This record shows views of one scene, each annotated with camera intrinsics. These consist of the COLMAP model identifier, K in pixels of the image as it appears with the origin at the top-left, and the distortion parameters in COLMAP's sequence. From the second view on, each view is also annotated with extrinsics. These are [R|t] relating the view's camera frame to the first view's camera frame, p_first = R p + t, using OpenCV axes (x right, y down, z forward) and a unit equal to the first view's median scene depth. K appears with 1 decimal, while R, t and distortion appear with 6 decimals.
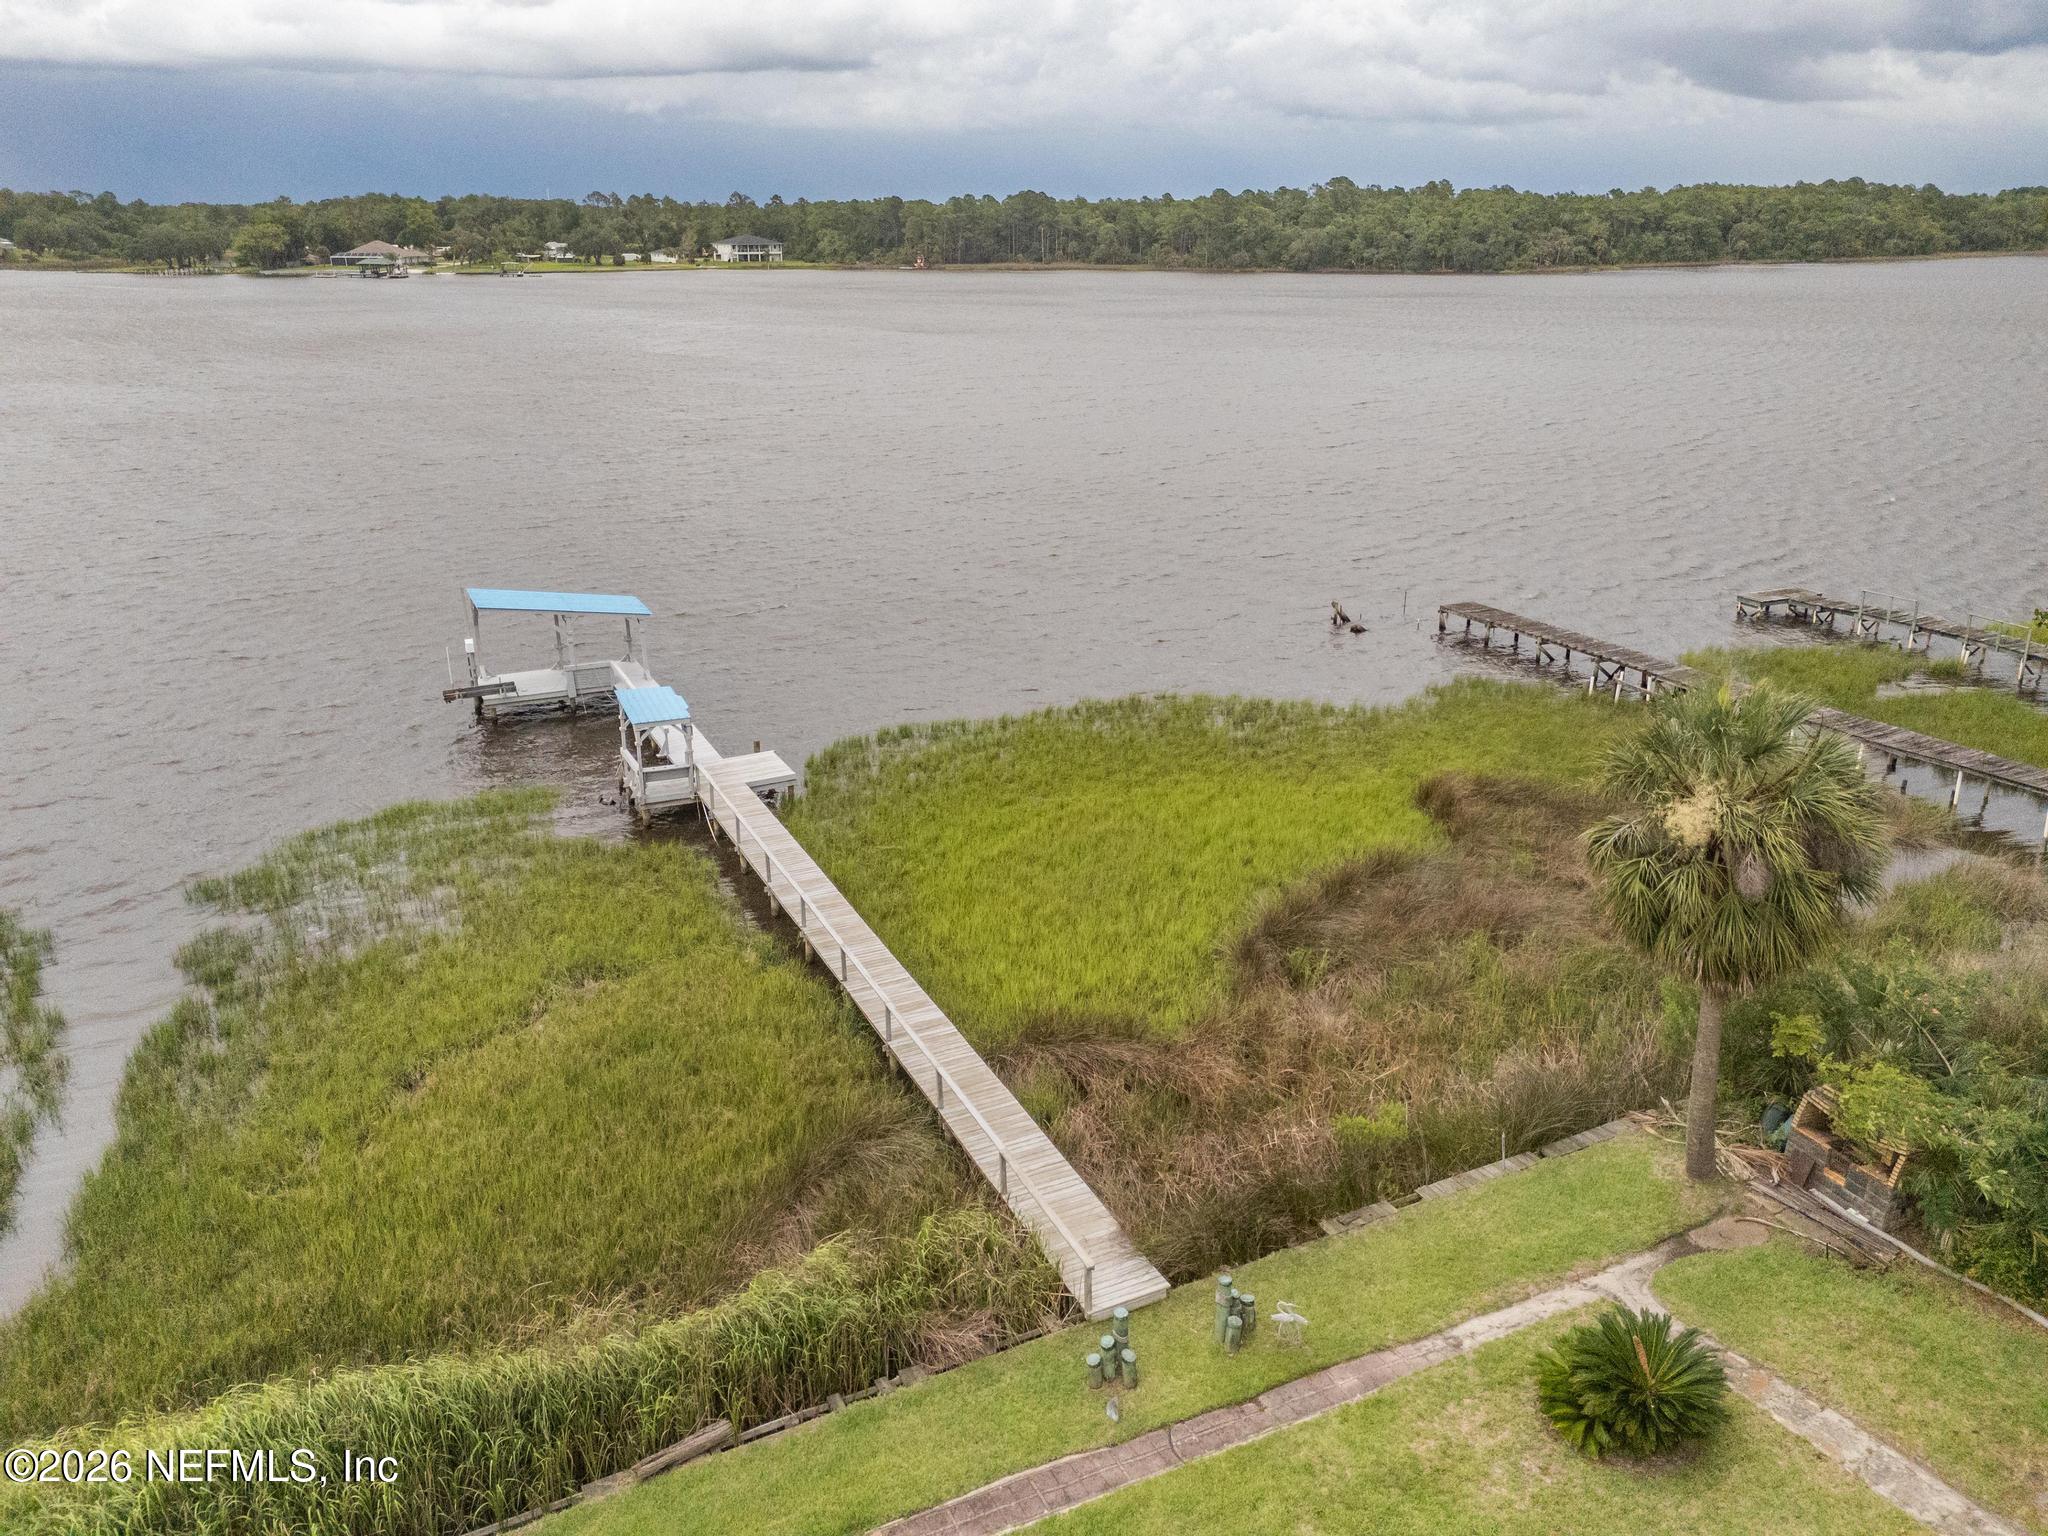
lens RADIAL K [[1505.3, 0, 1022.0], [0, 1505.3, 767.6], [0, 0, 1]] dist [0.087828, -0.086476]
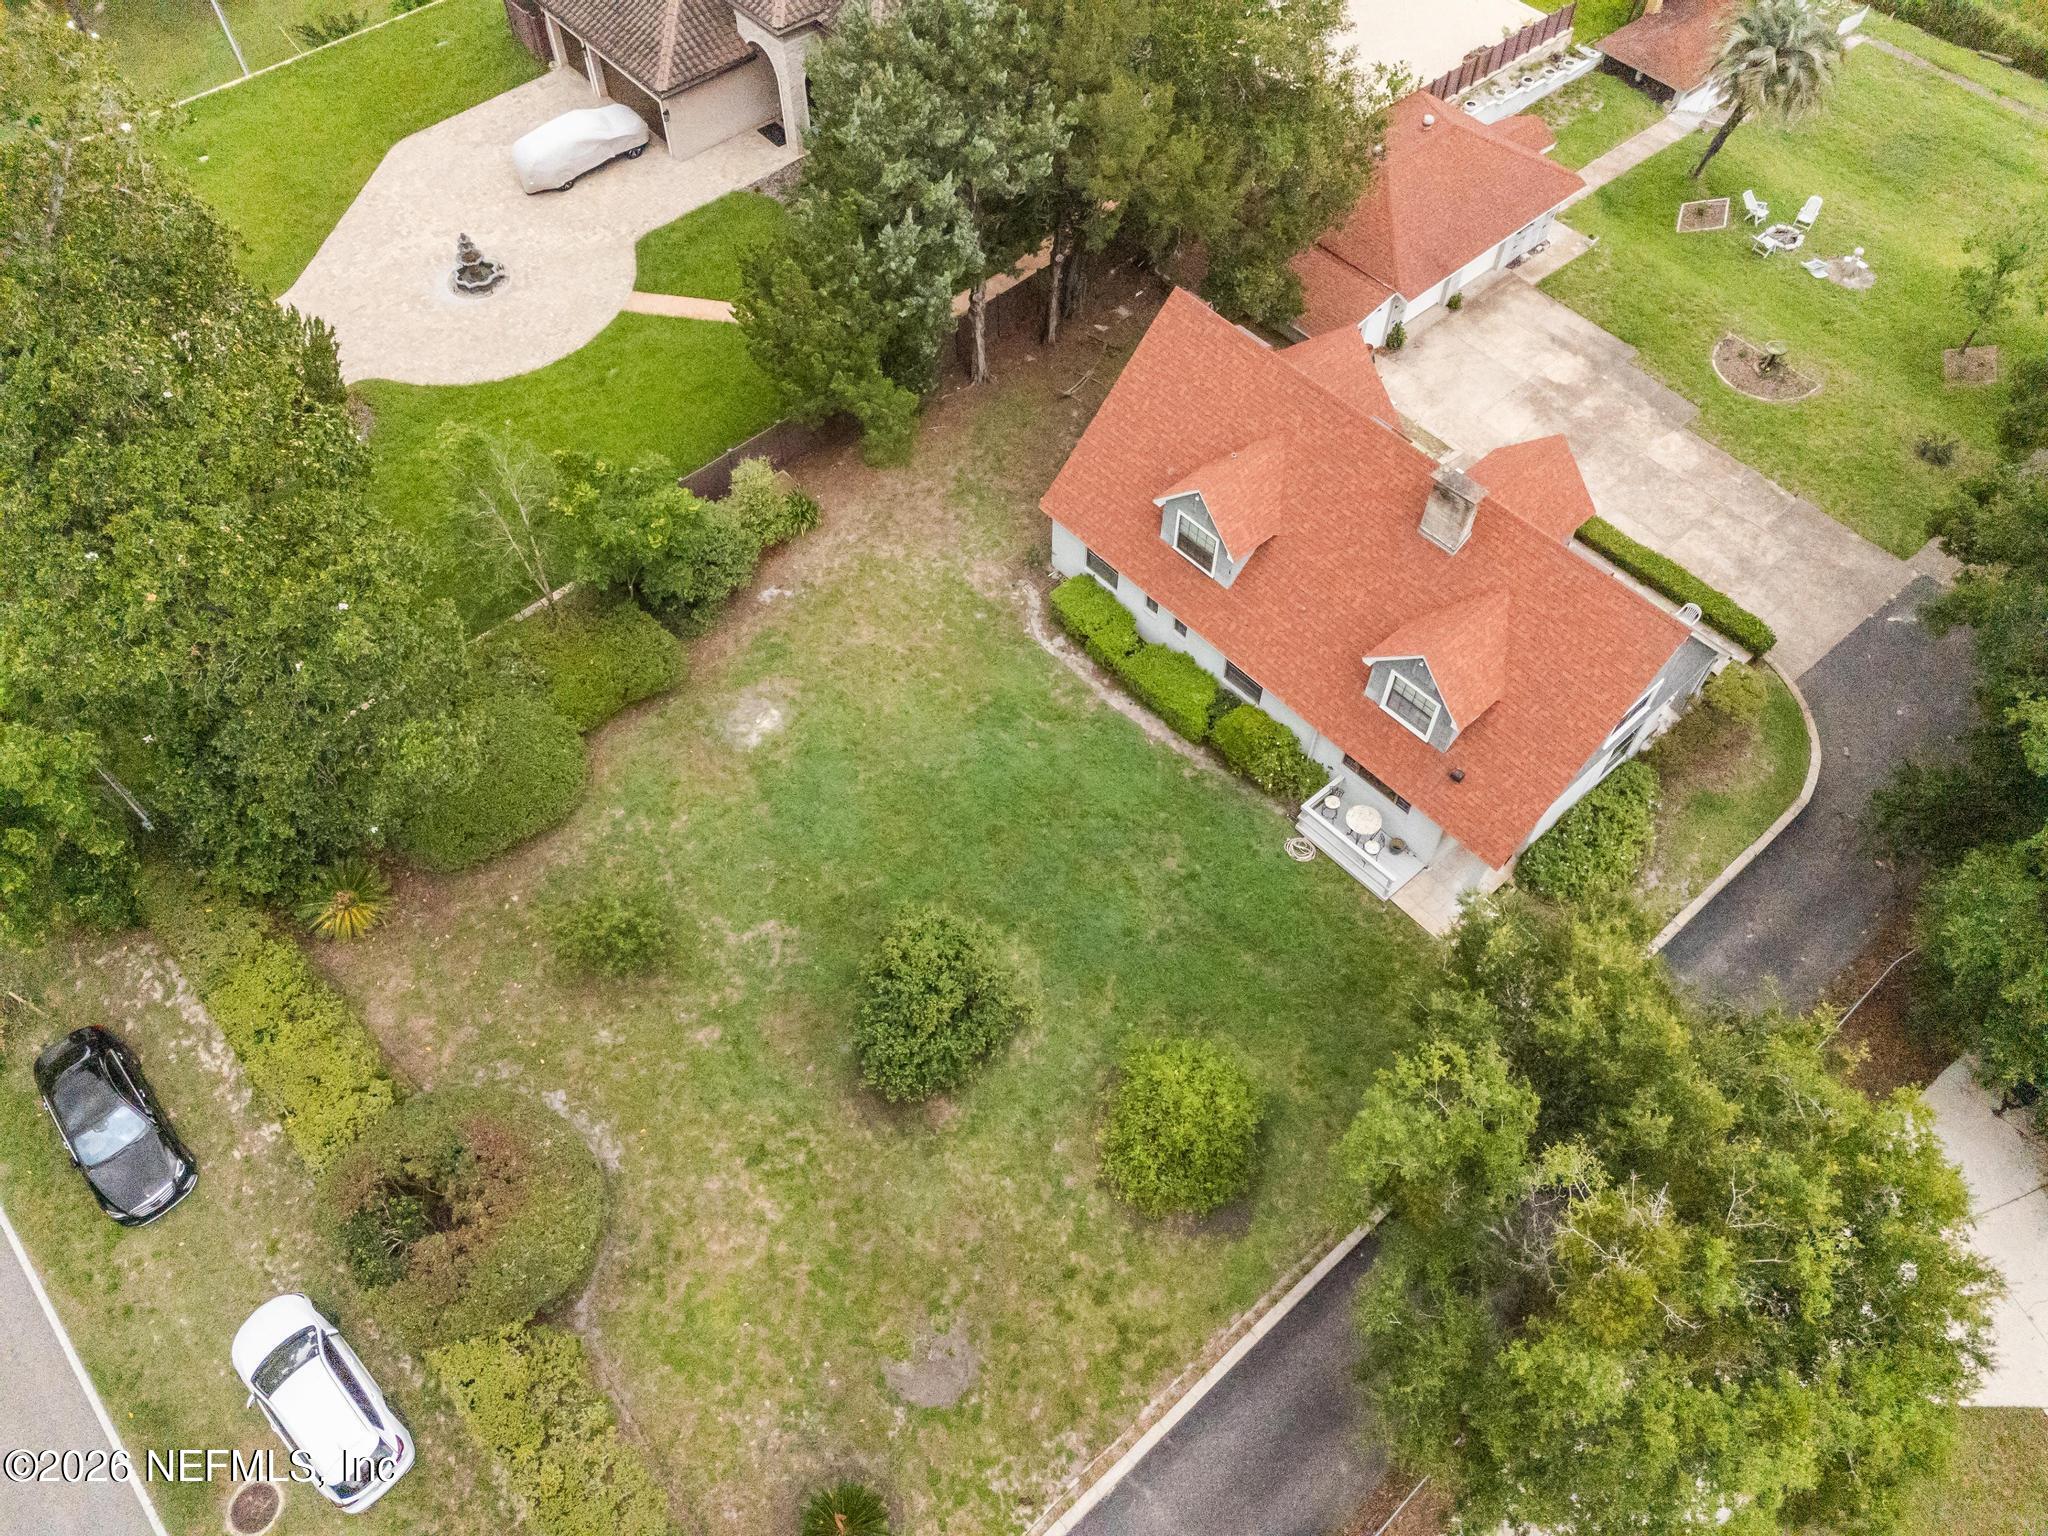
lens RADIAL K [[1510.0, 0, 1026.5], [0, 1510.0, 766.0], [0, 0, 1]] dist [0.078043, -0.074931]
pose [[0.290507, 0.786399, -0.545145, 0.100116], [-0.332787, 0.617184, 0.712977, -0.012672], [0.897139, -0.025707, 0.440999, -0.107724]]
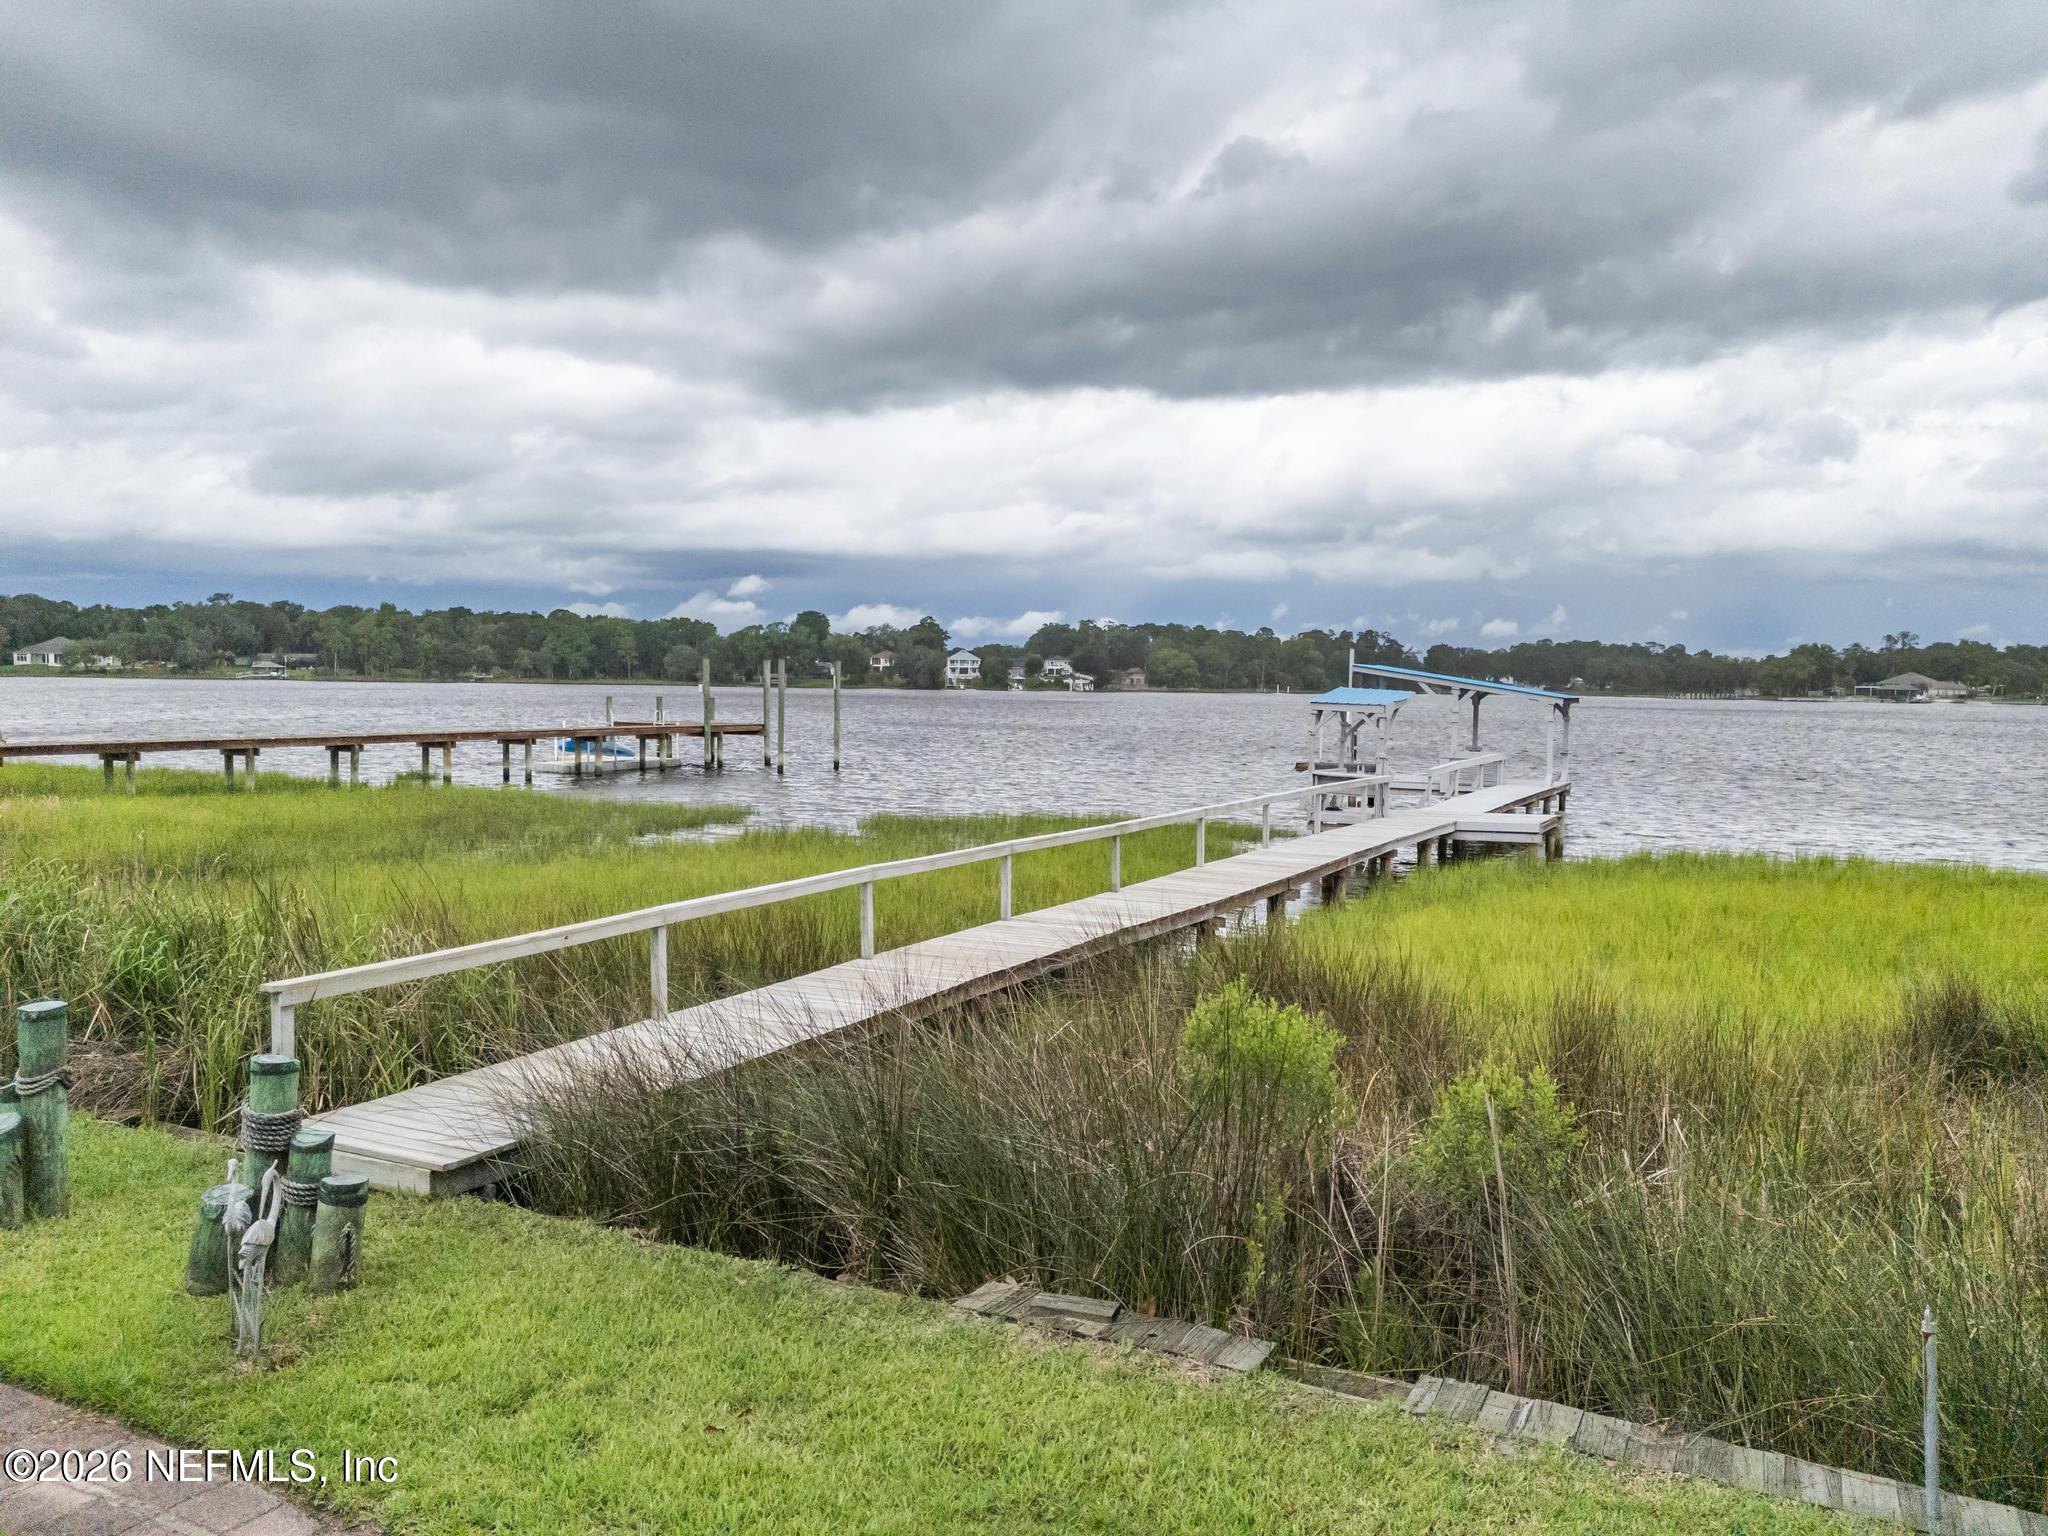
lens RADIAL K [[1510.0, 0, 1026.5], [0, 1510.0, 766.0], [0, 0, 1]] dist [0.078043, -0.074931]
pose [[0.598439, 0.058086, -0.799060, 0.024715], [-0.287280, 0.946602, -0.146340, 0.014406], [0.747891, 0.317130, 0.583170, 0.046900]]
